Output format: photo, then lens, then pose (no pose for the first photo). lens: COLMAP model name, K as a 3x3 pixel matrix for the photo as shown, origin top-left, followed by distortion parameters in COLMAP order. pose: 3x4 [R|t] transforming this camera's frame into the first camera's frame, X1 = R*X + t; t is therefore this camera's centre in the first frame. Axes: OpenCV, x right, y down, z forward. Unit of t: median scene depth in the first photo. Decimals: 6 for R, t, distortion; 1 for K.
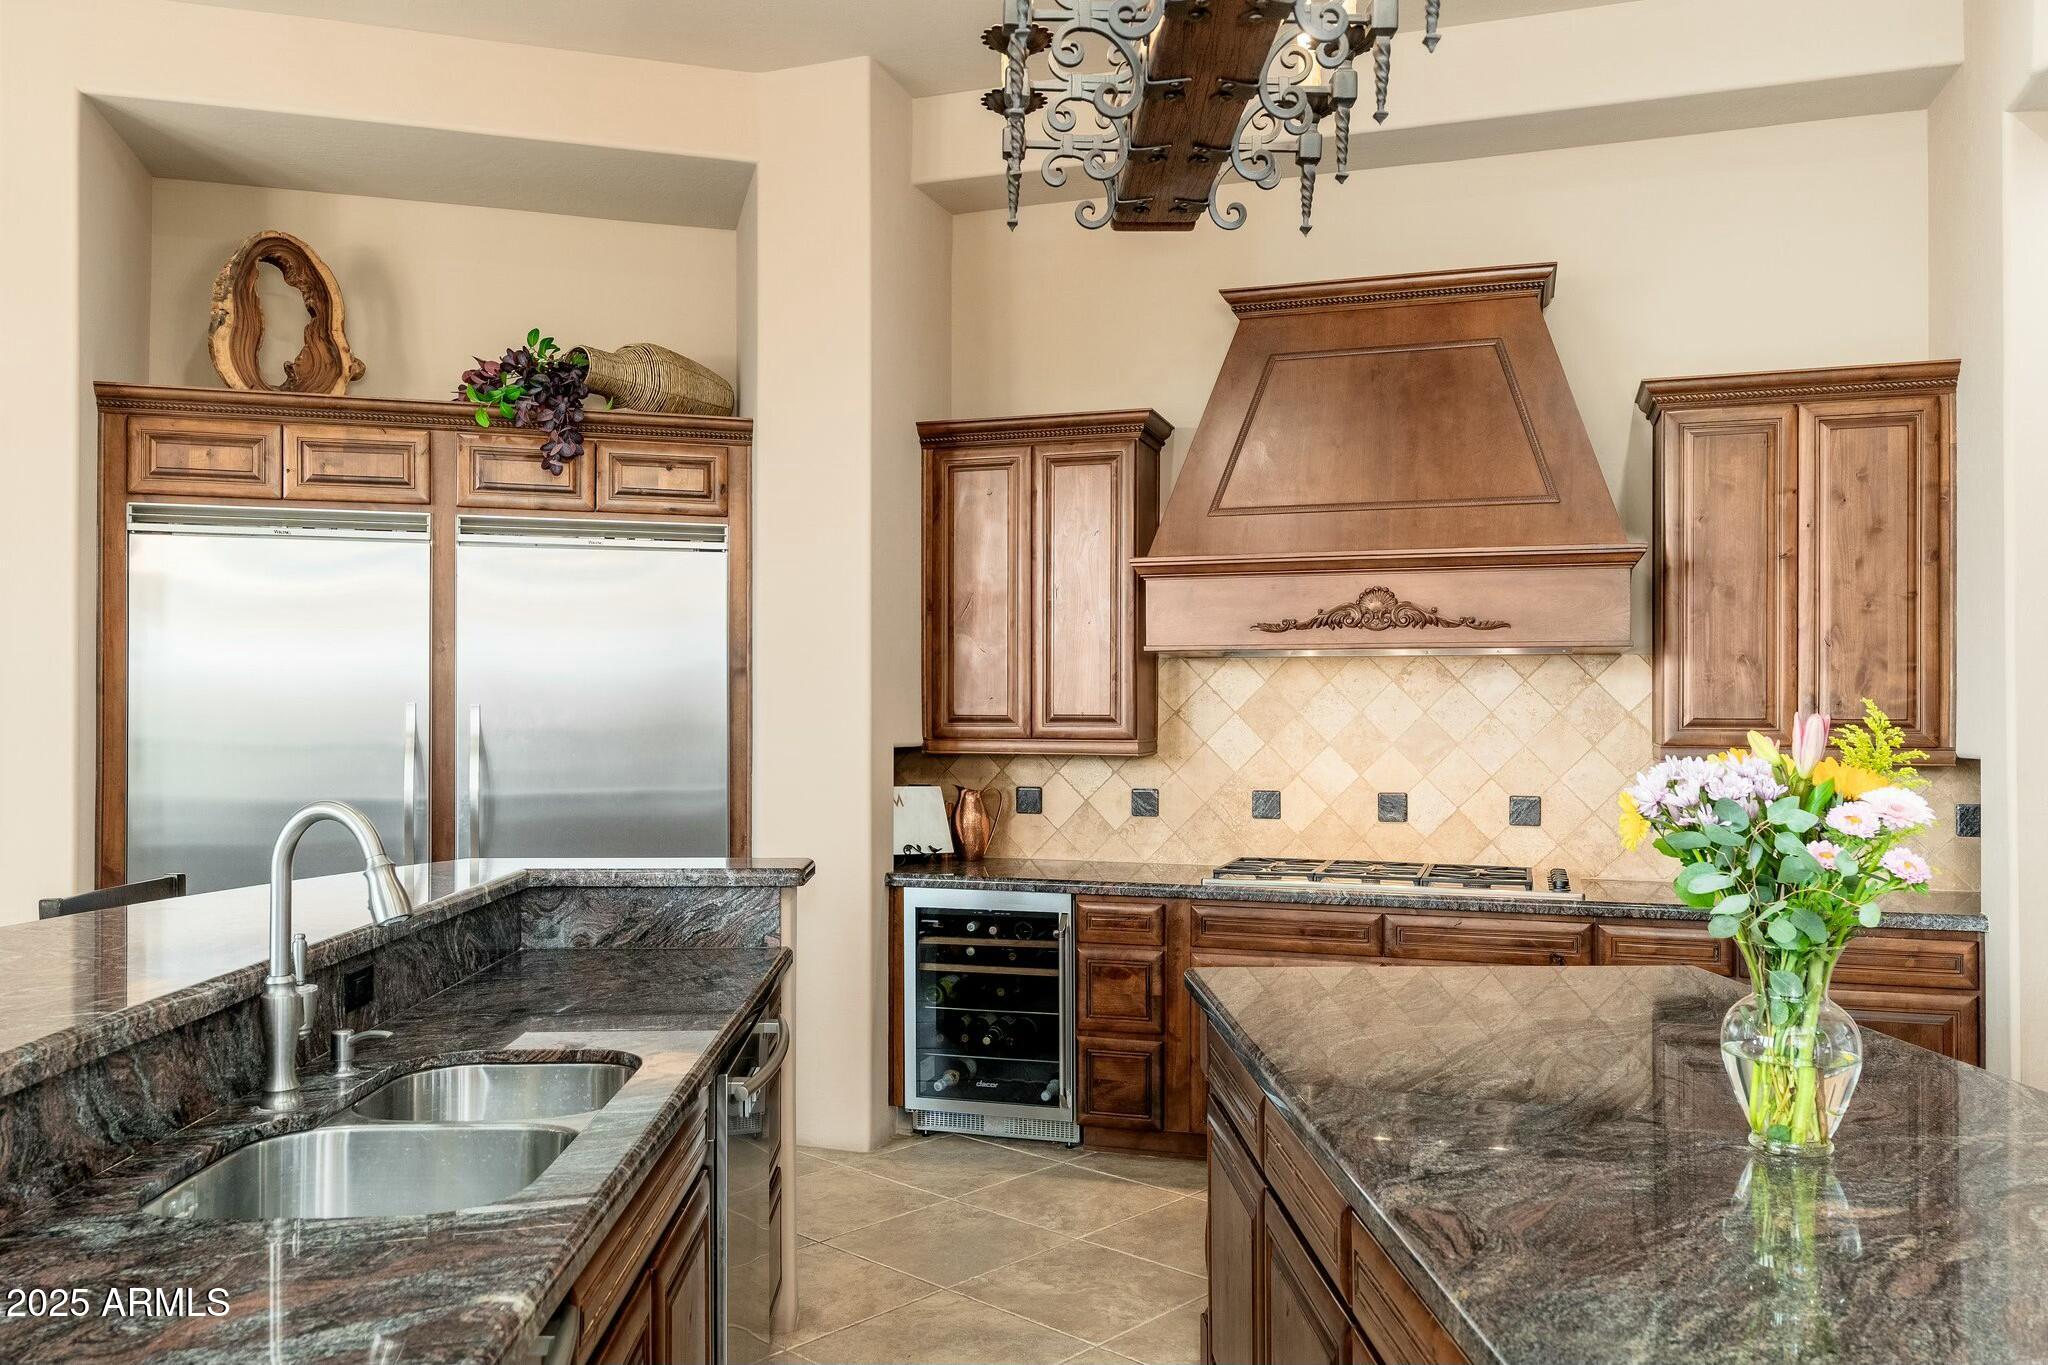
lens RADIAL K [[1521.8, 0, 1021.8], [0, 1521.8, 702.6], [0, 0, 1]] dist [0.000732, -0.000819]
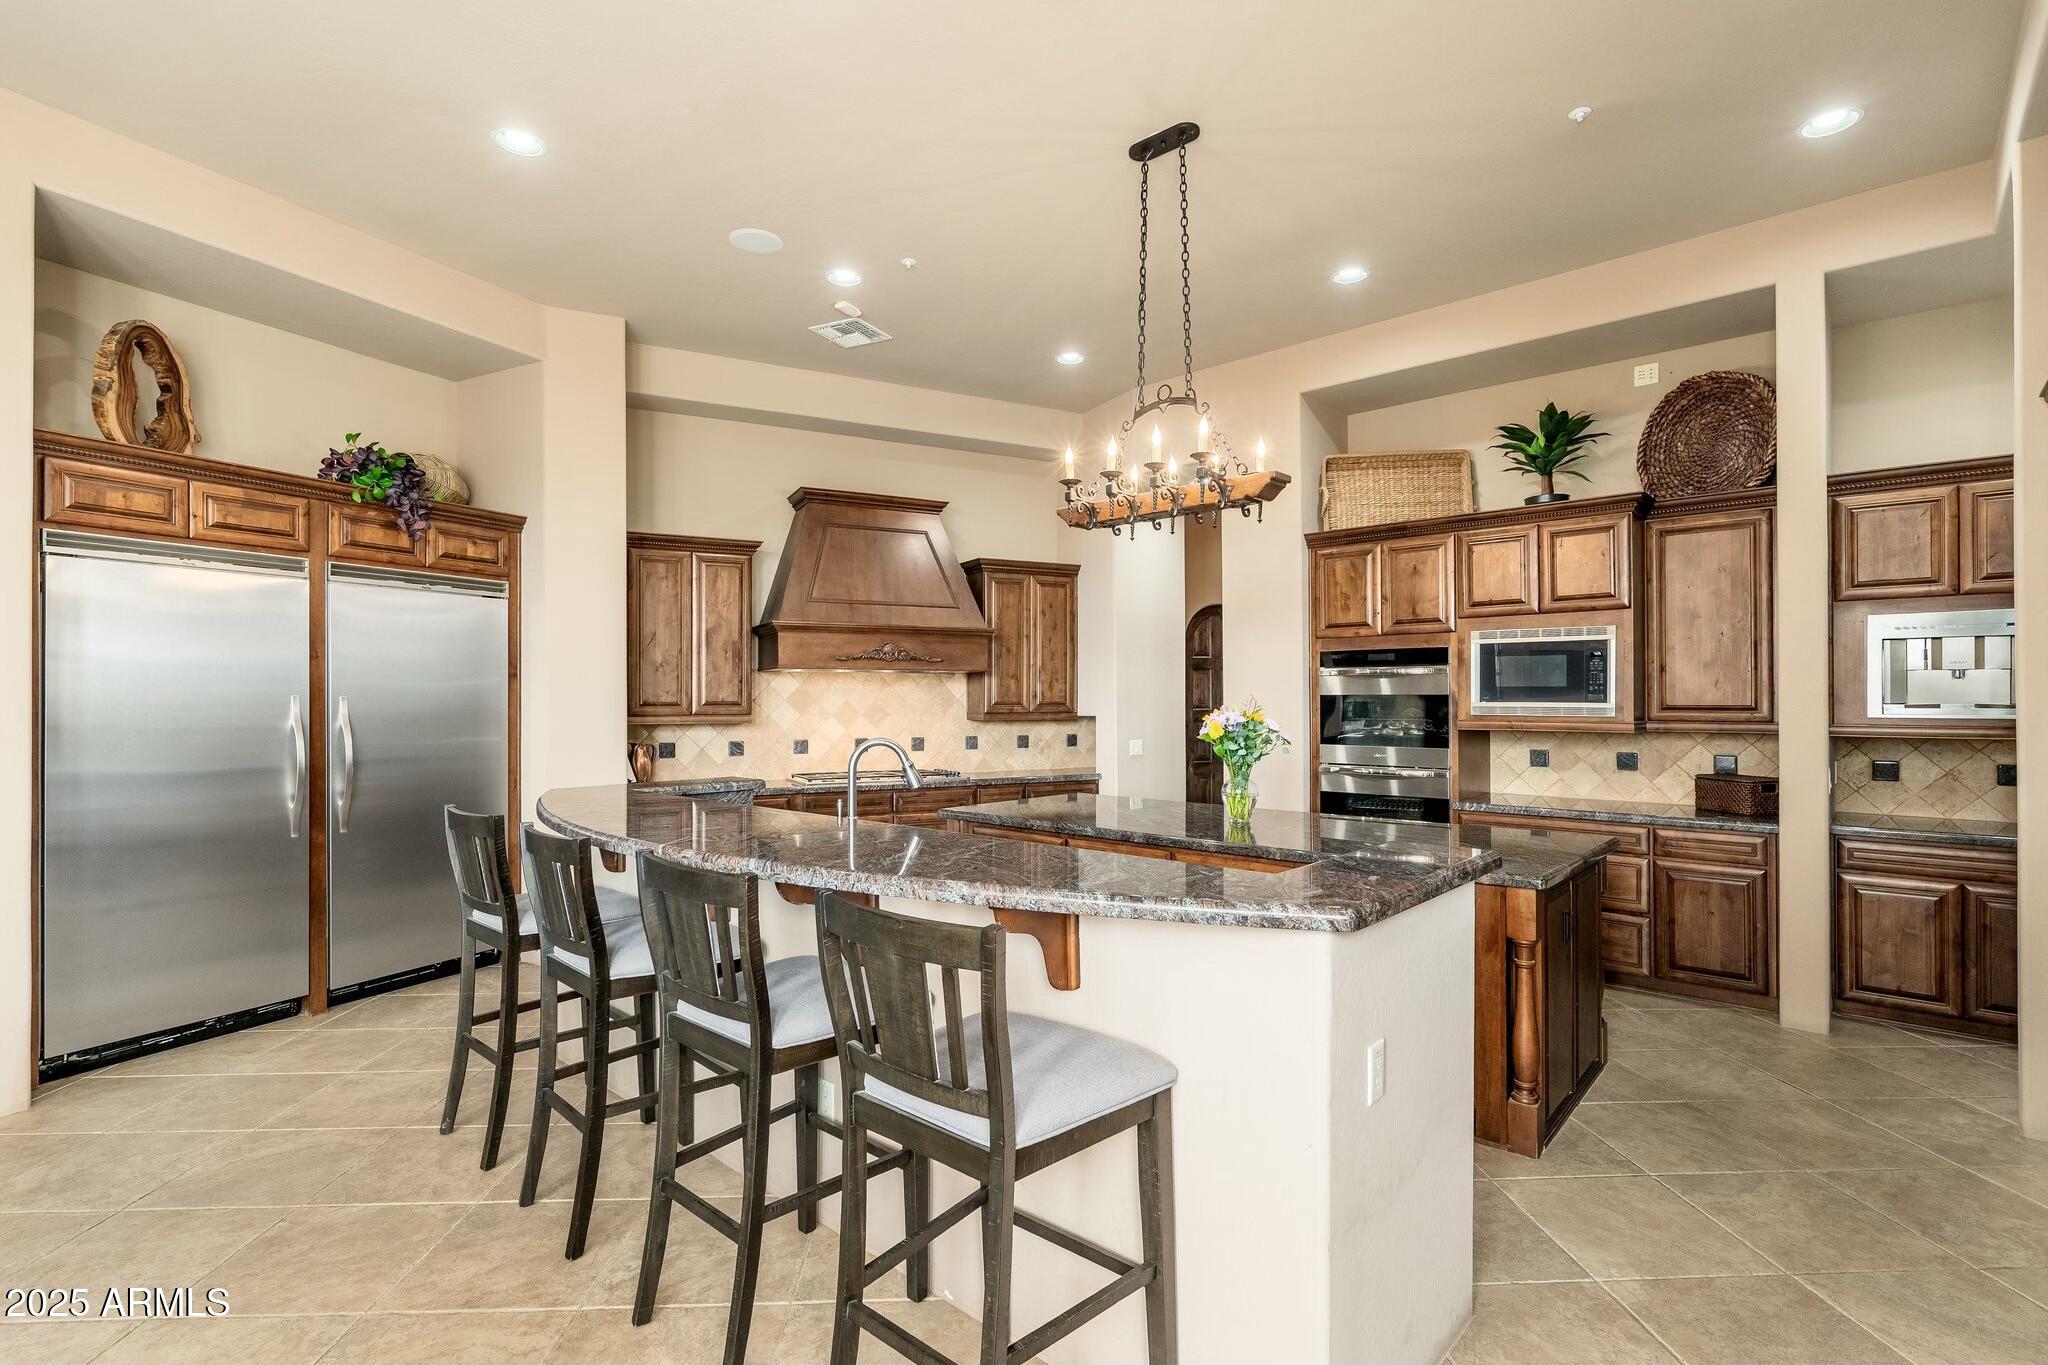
lens RADIAL K [[953.0, 0, 1025.0], [0, 953.0, 691.9], [0, 0, 1]] dist [-0.001324, -0.000395]
pose [[0.697529, 0.001962, 0.716554, -0.555733], [-0.000535, 0.999997, -0.002218, -0.001344], [-0.716556, 0.001164, 0.697529, -0.072982]]
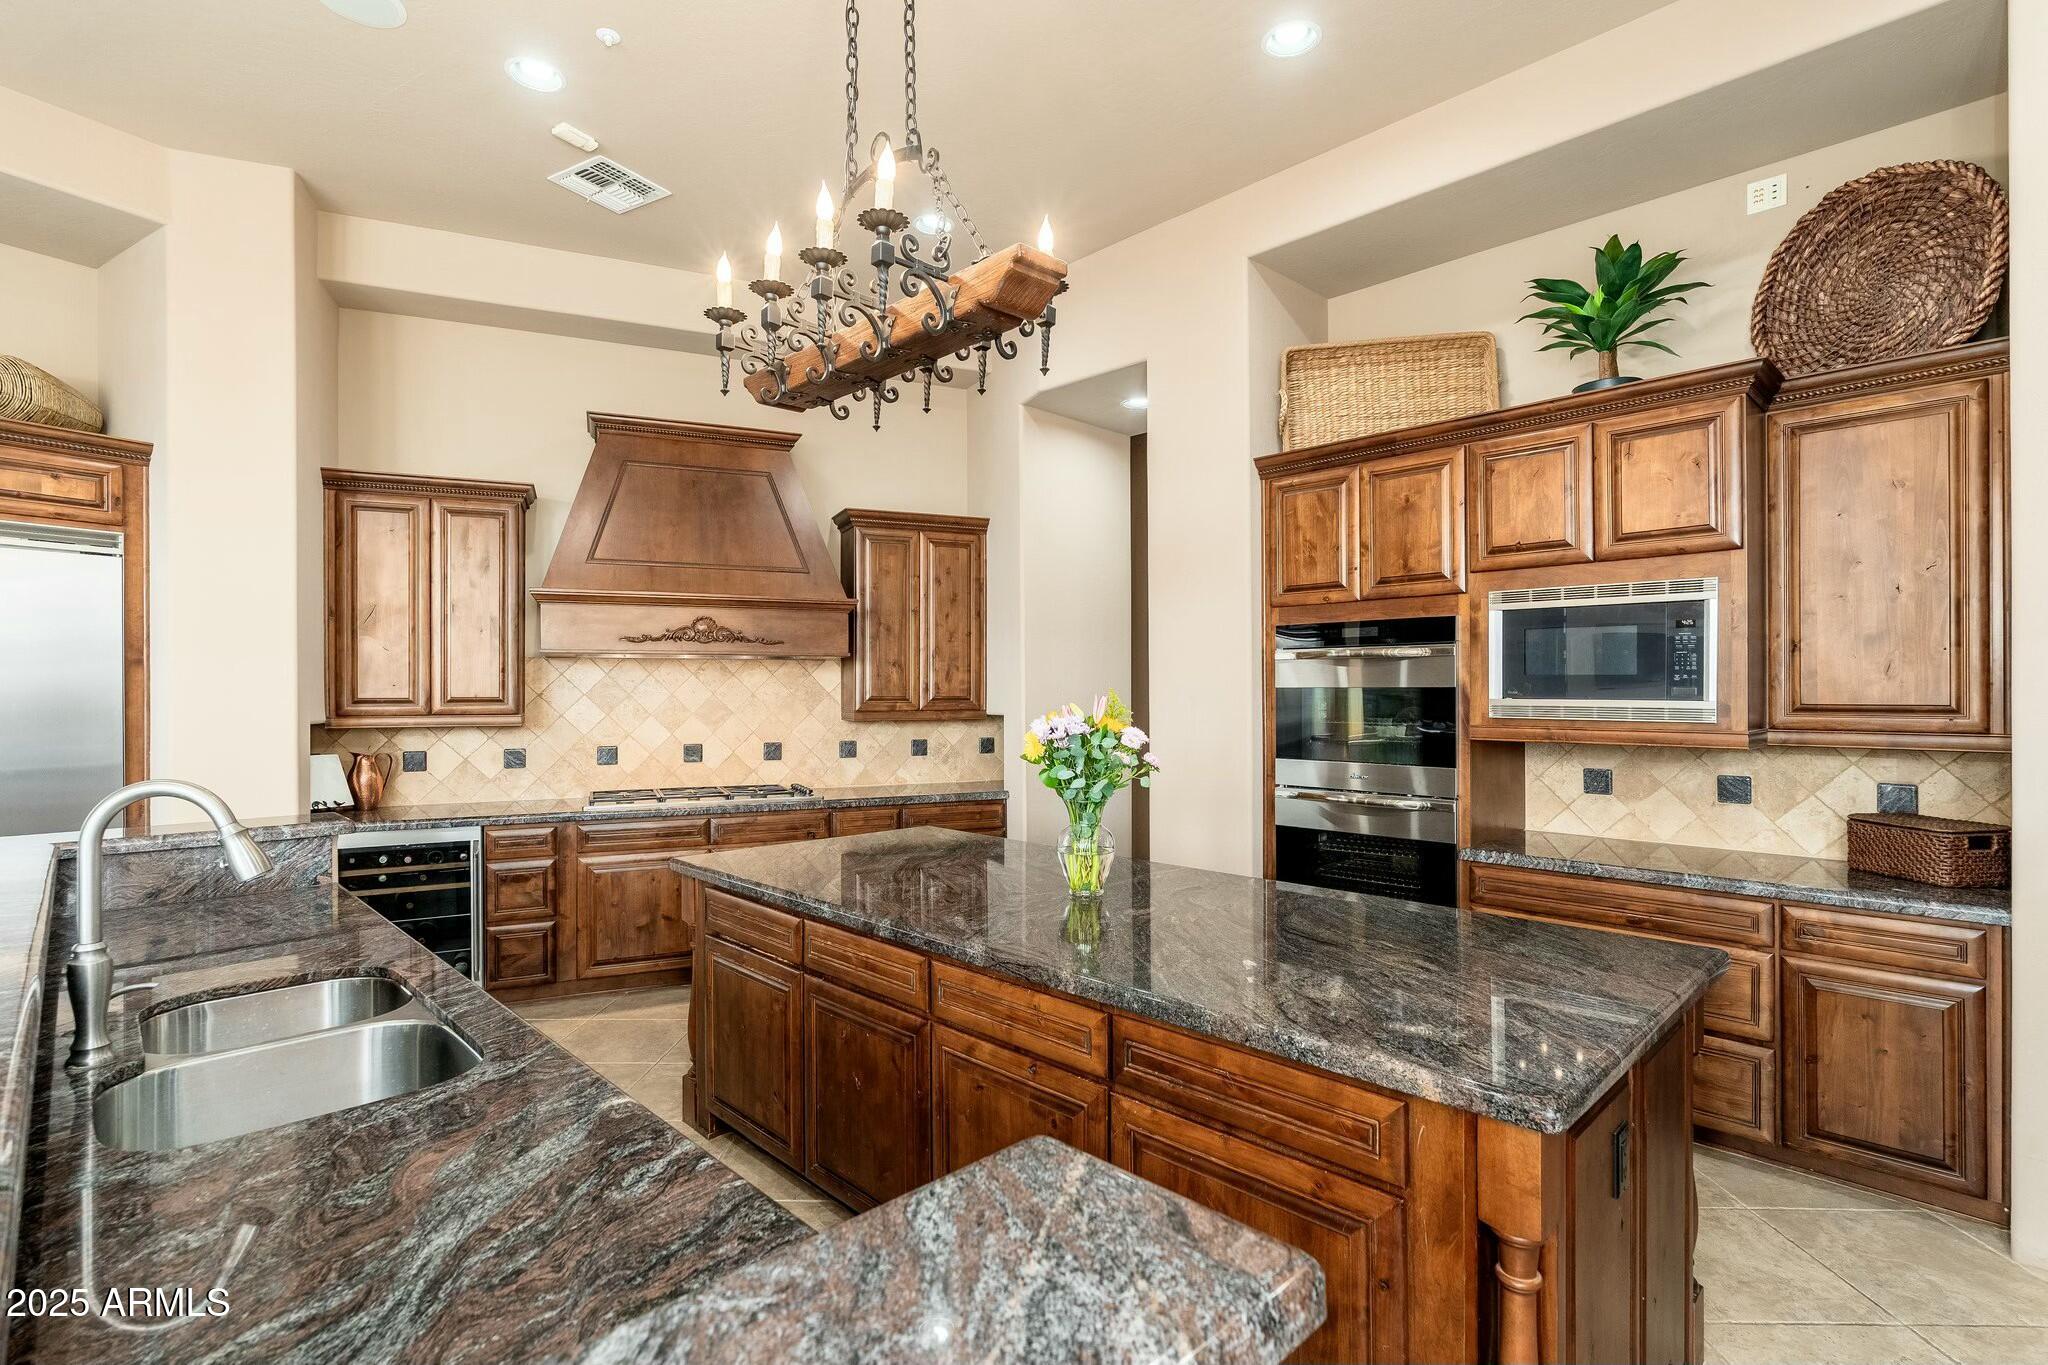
lens RADIAL K [[965.8, 0, 1024.4], [0, 965.8, 689.1], [0, 0, 1]] dist [-0.002897, -0.000607]
pose [[0.739561, -0.003409, 0.673081, -0.189603], [0.000679, 0.999990, 0.004318, -0.002910], [-0.673089, -0.002736, 0.739556, 0.013556]]
